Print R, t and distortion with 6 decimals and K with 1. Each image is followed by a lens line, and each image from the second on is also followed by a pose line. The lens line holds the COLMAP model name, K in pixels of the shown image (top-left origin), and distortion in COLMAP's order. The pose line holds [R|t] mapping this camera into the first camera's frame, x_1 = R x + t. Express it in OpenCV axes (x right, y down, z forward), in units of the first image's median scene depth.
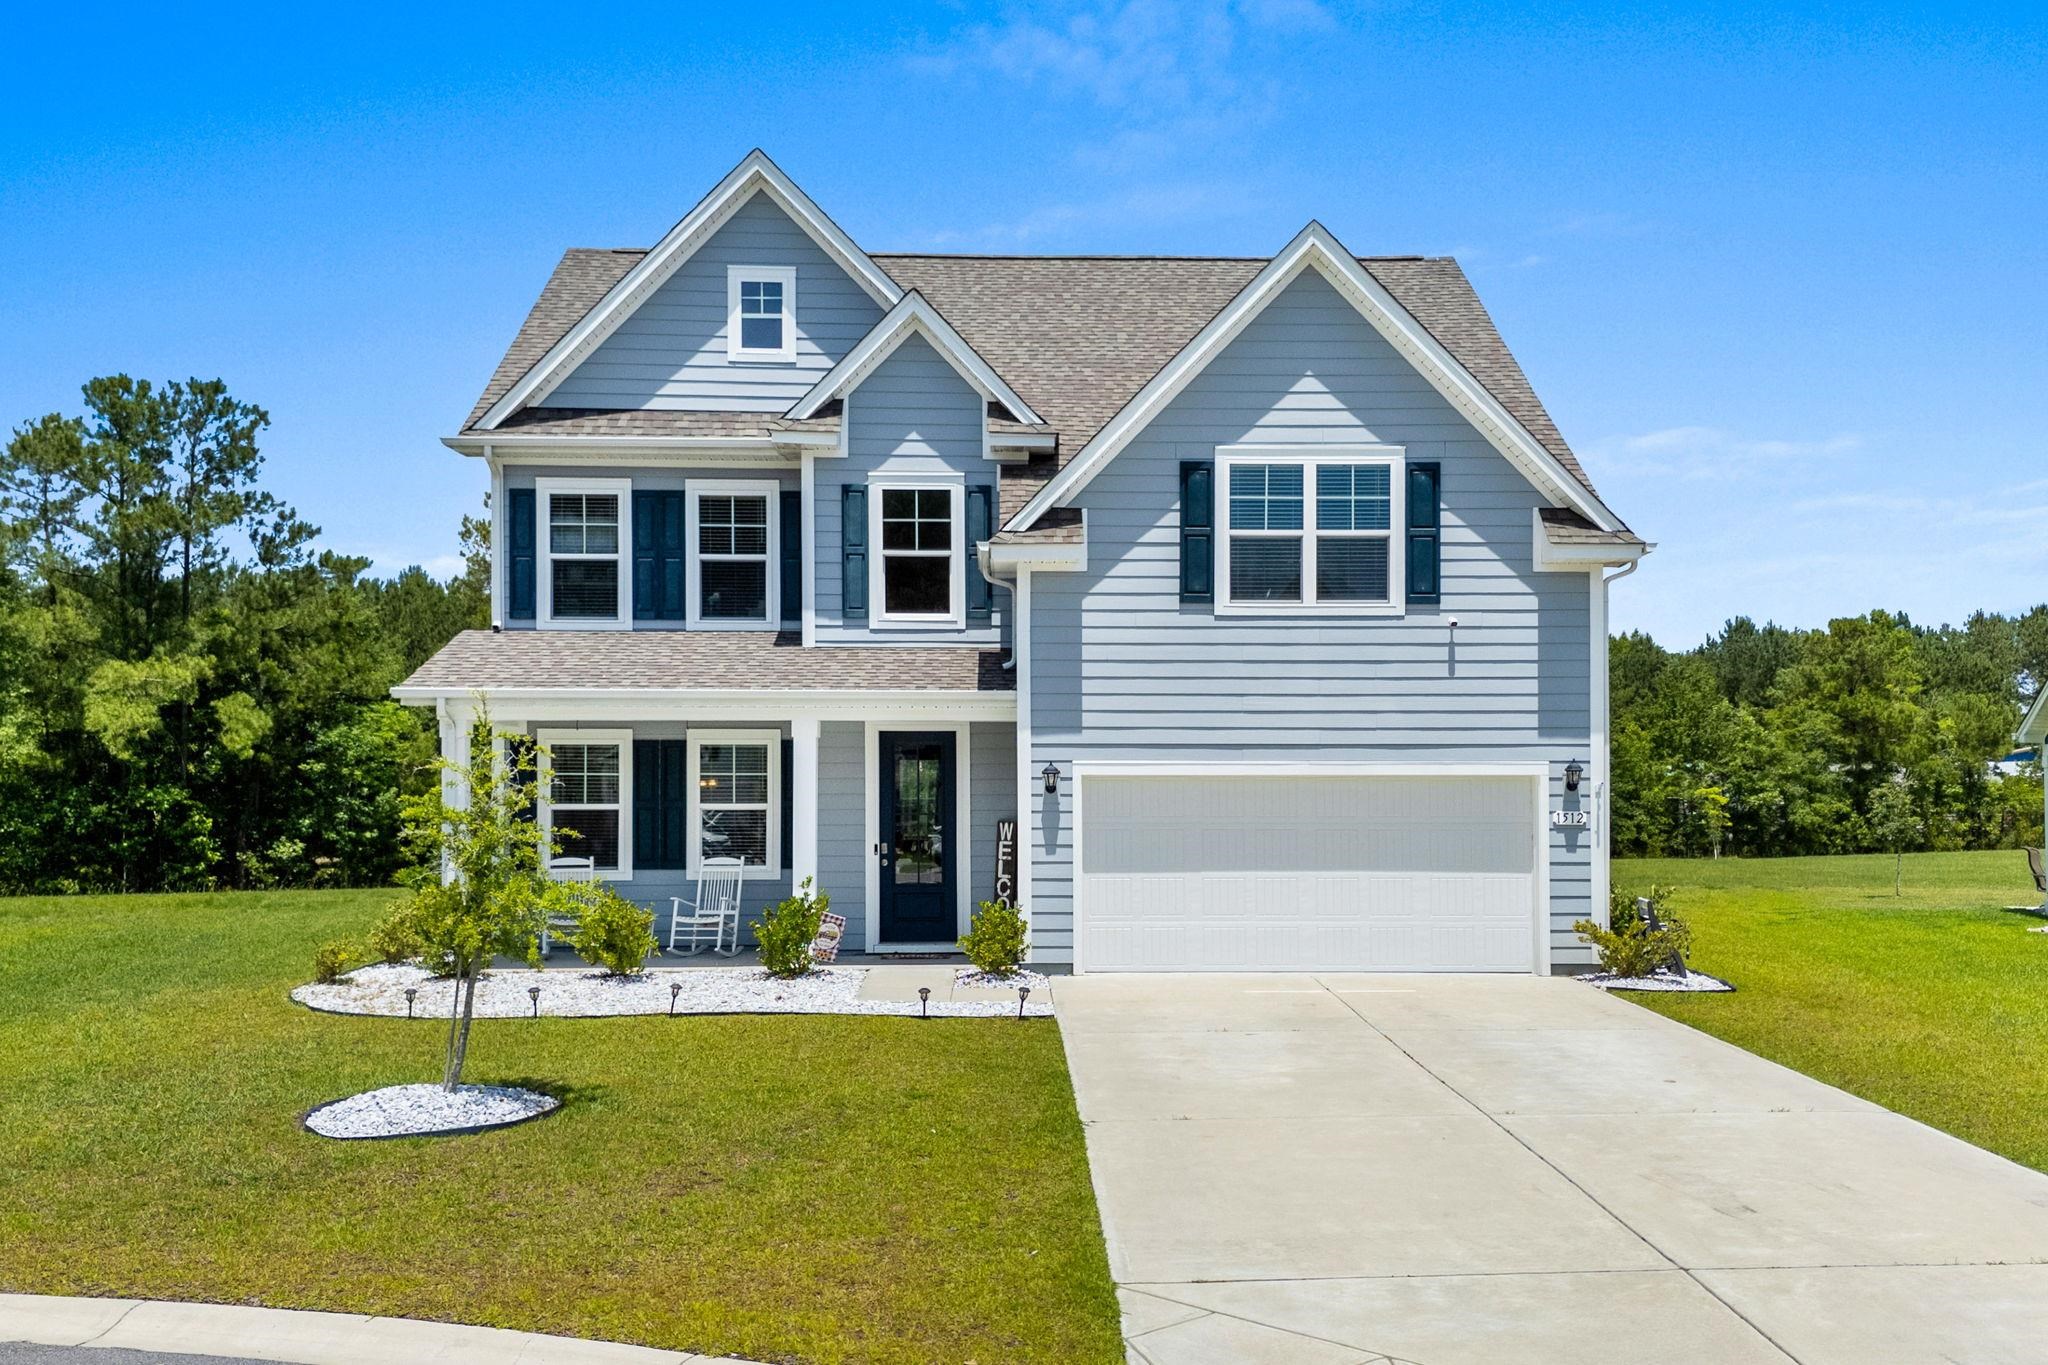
lens RADIAL K [[2193.9, 0, 1037.0], [0, 2193.9, 596.2], [0, 0, 1]] dist [0.126057, -0.655141]
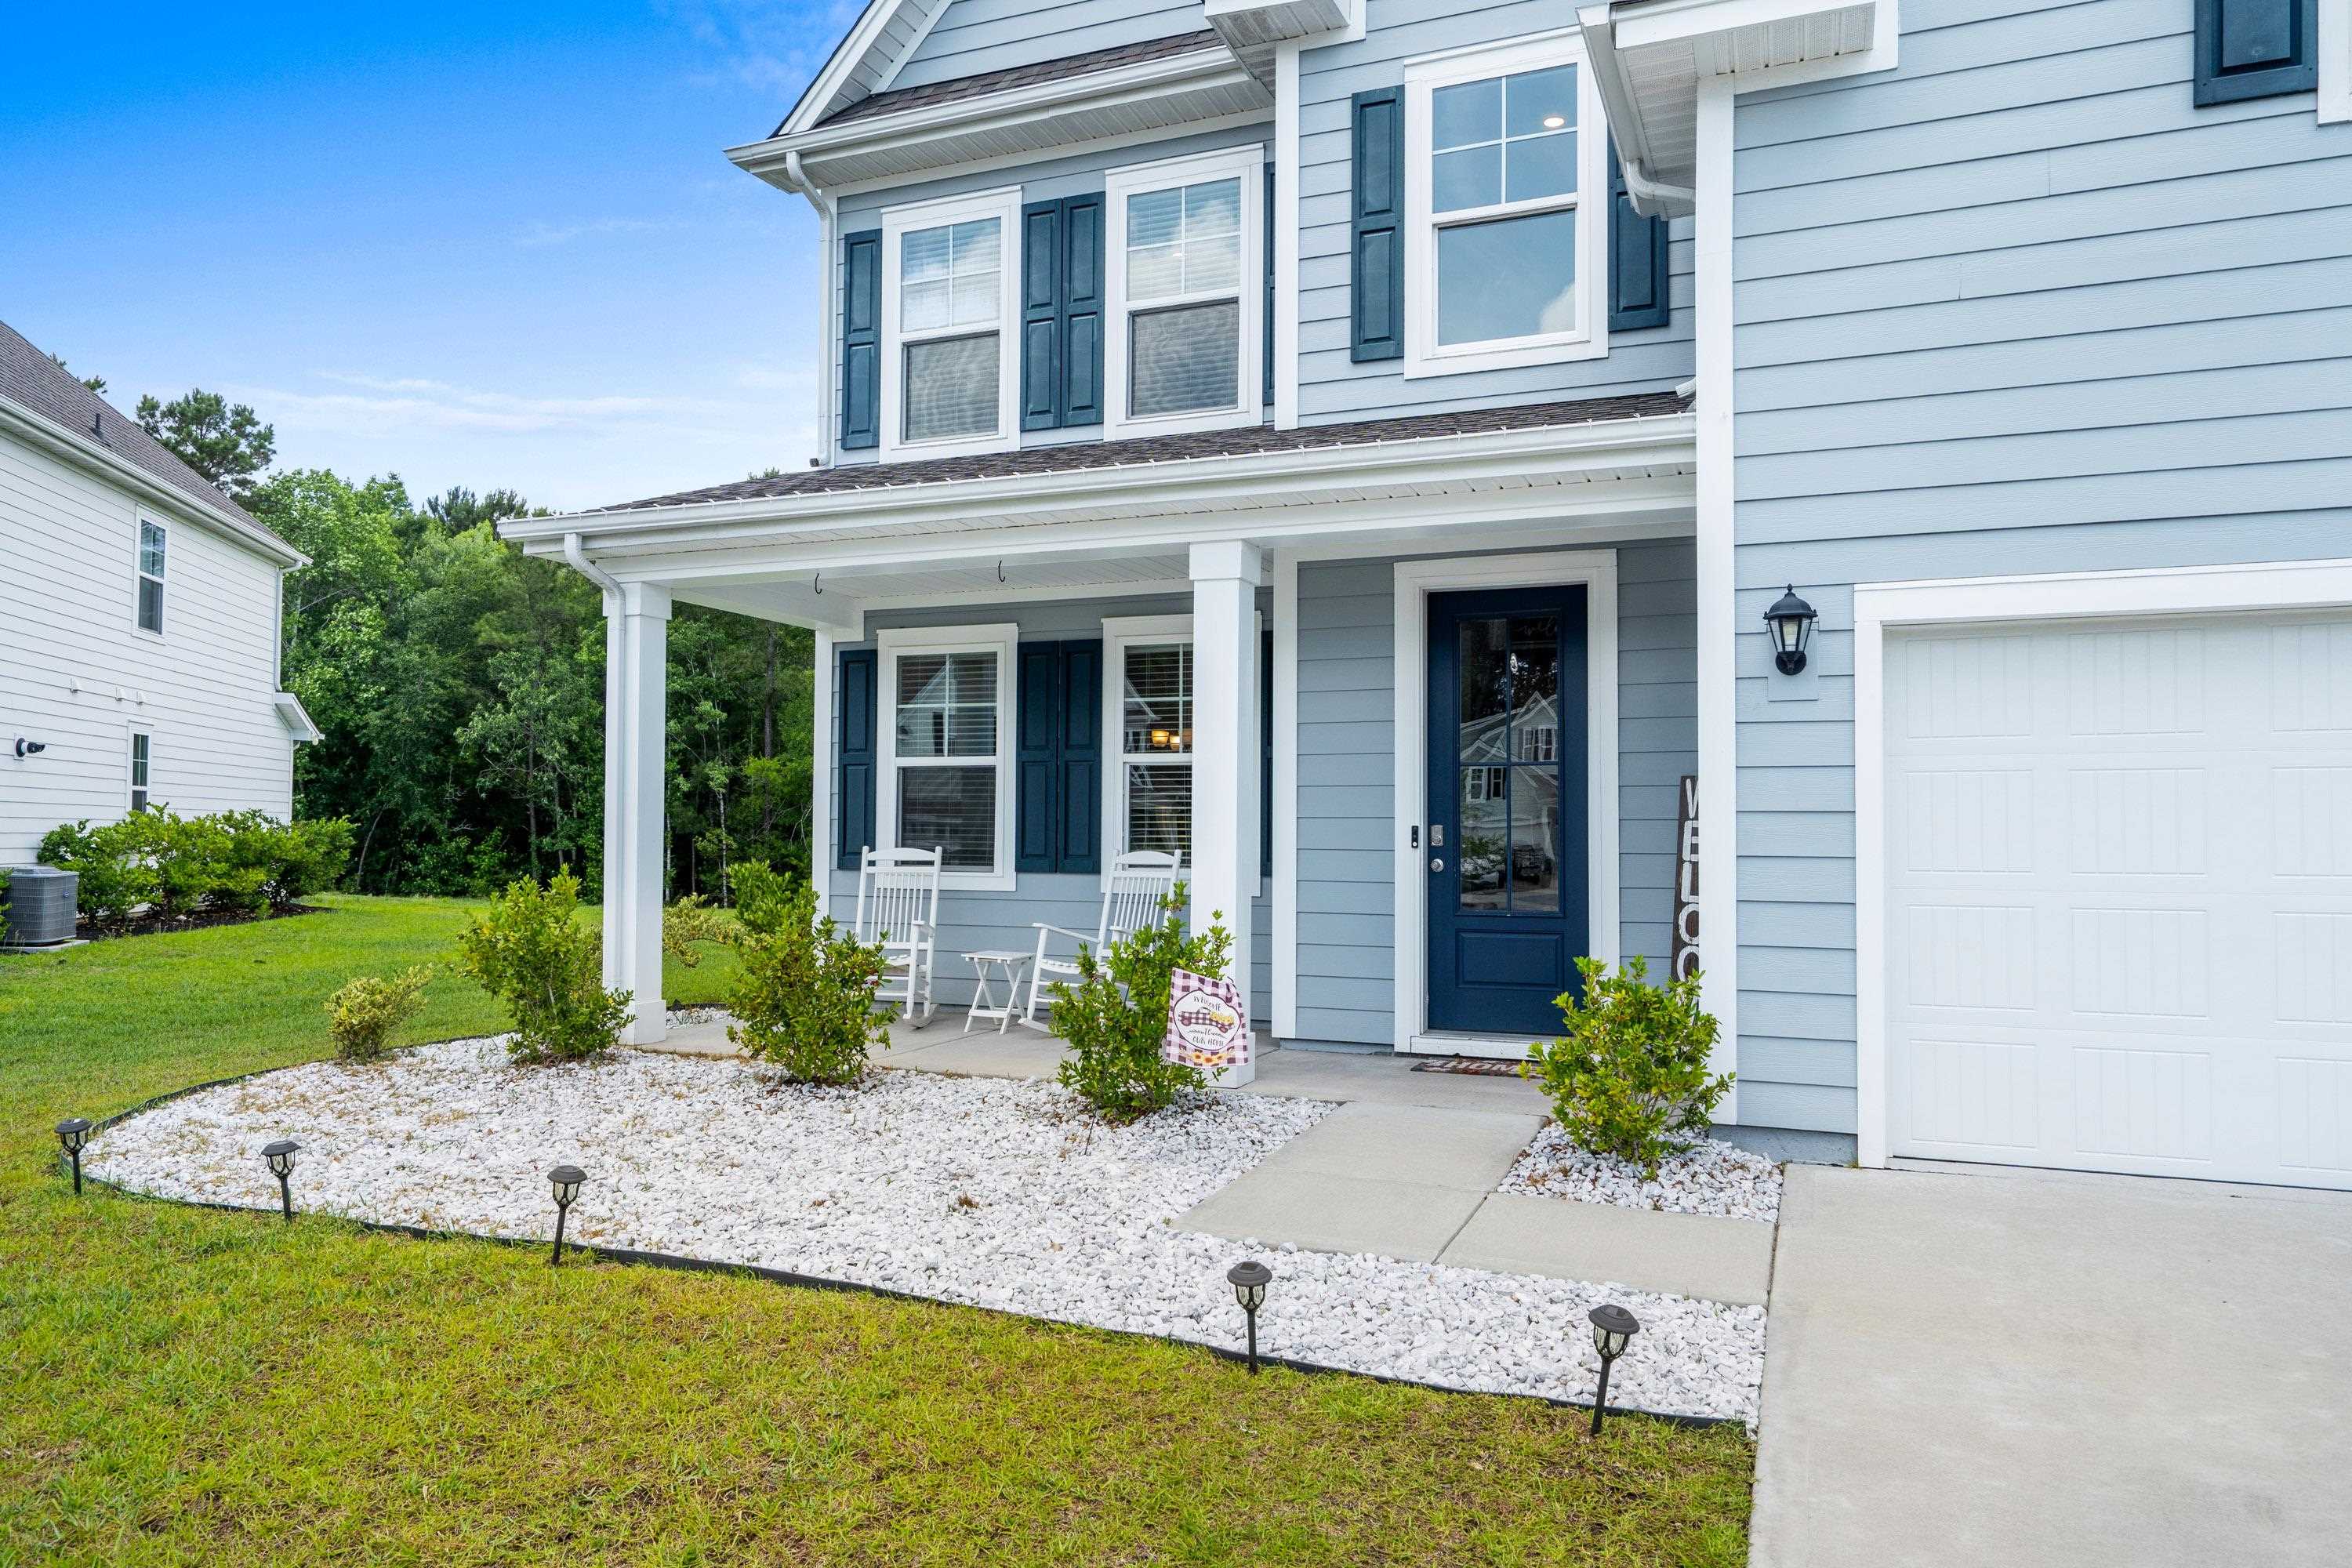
lens RADIAL K [[1639.1, 0, 1176.0], [0, 1639.1, 784.0], [0, 0, 1]] dist [0.003122, -0.001287]
pose [[0.918708, -0.004086, -0.394915, 0.018613], [0.021673, 0.998961, 0.040084, 0.087542], [0.394341, -0.045384, 0.917843, 0.648031]]
